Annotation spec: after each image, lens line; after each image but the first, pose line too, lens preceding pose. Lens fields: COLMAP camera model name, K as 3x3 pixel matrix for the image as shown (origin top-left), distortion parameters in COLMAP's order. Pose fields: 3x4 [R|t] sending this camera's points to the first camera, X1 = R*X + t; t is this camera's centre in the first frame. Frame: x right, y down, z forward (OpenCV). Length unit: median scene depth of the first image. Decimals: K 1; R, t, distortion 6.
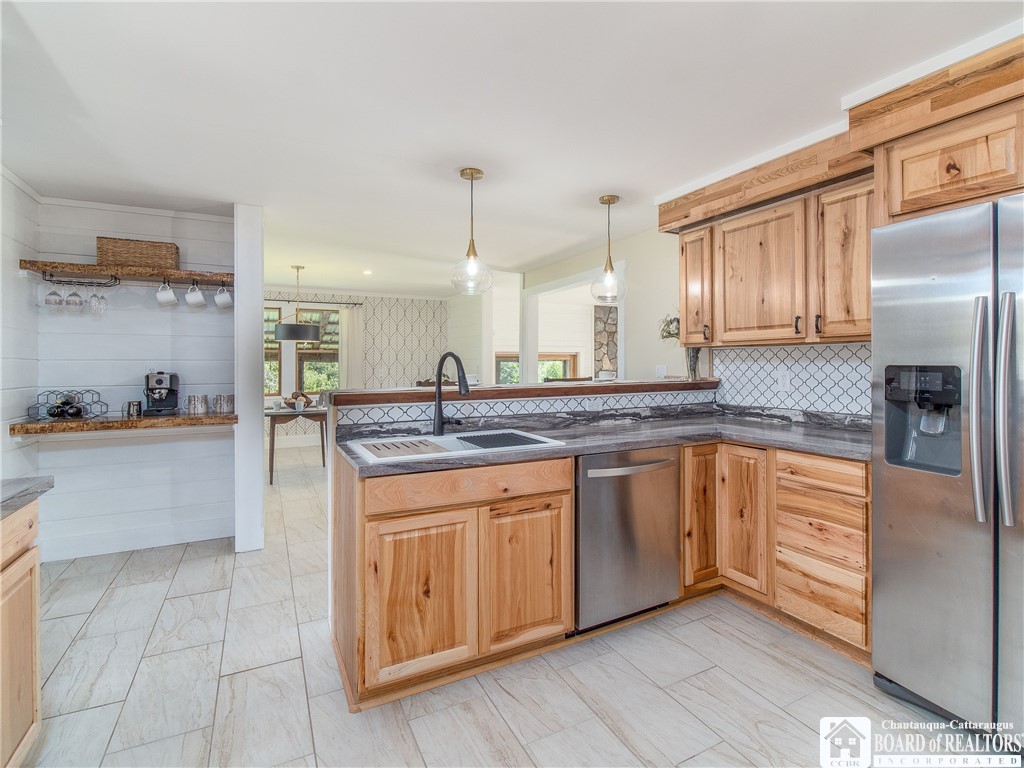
lens RADIAL K [[505.1, 0, 528.7], [0, 505.1, 356.2], [0, 0, 1]] dist [-0.006672, -0.001211]
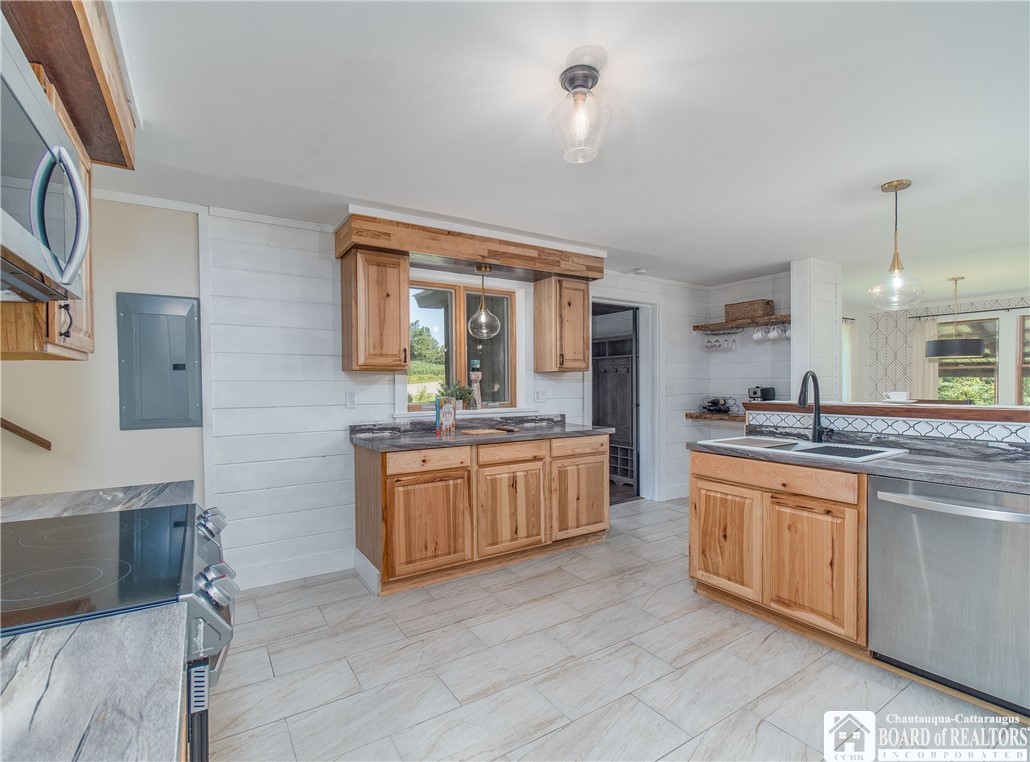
lens RADIAL K [[486.0, 0, 515.0], [0, 486.0, 385.4], [0, 0, 1]] dist [0.003817, 0.000159]
pose [[0.083589, 0.006544, -0.996479, 1.021967], [0.022860, 0.999703, 0.008483, -0.000661], [0.996238, -0.023488, 0.083415, 0.245095]]
